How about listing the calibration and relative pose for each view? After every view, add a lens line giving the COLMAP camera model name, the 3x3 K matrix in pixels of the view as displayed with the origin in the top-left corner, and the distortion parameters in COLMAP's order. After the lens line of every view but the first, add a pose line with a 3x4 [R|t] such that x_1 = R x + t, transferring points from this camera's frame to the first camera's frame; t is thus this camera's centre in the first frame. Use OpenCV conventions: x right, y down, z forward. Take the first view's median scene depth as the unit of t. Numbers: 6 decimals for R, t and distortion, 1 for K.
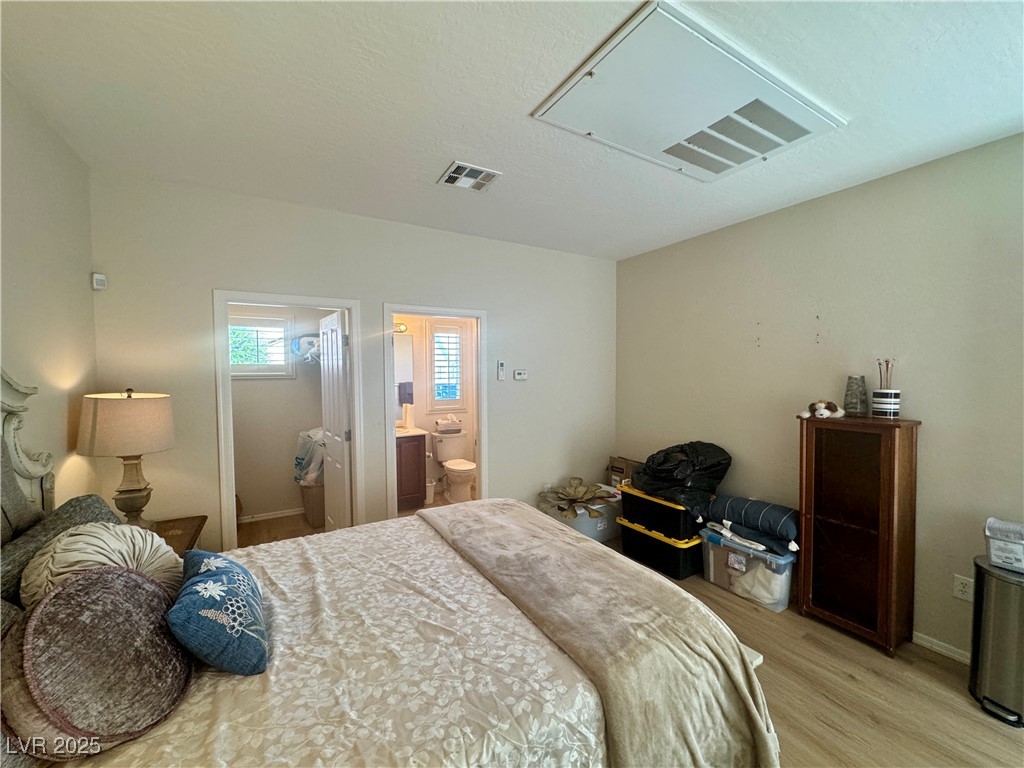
lens RADIAL K [[407.9, 0, 512.0], [0, 407.9, 384.0], [0, 0, 1]] dist [-0.001812, -0.000042]
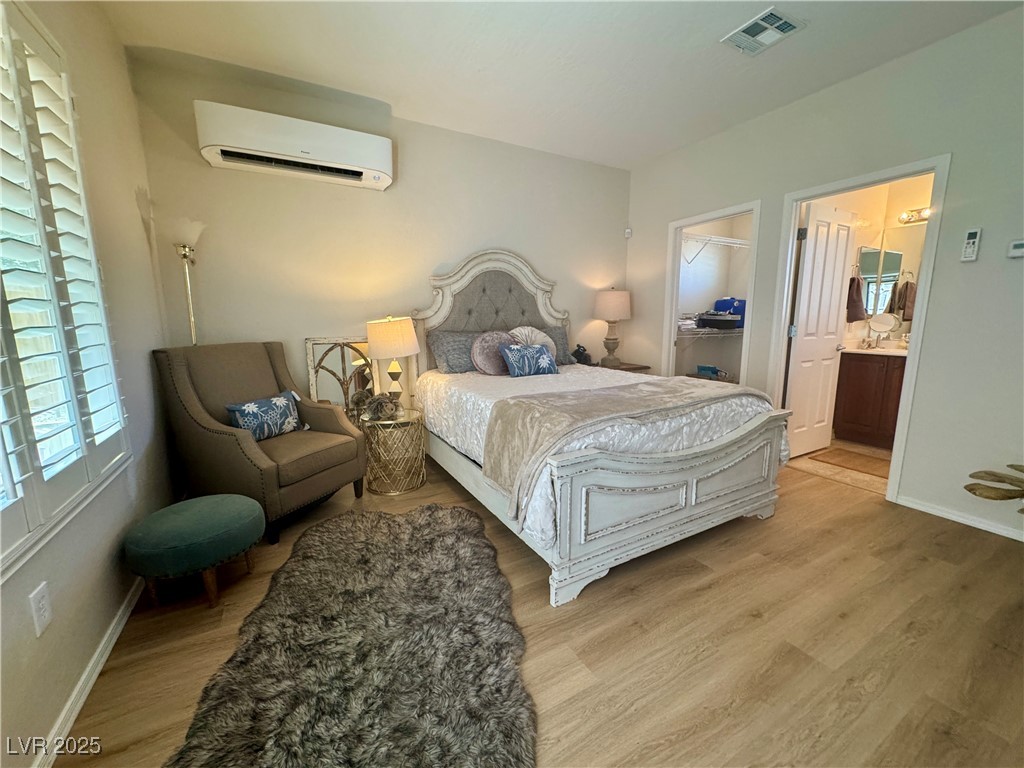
lens RADIAL K [[407.9, 0, 512.0], [0, 407.9, 384.0], [0, 0, 1]] dist [-0.001812, -0.000042]
pose [[-0.019057, 0.165910, -0.985957, 0.902666], [-0.031639, 0.985542, 0.166452, 0.132622], [0.999318, 0.034367, -0.013533, 0.458996]]
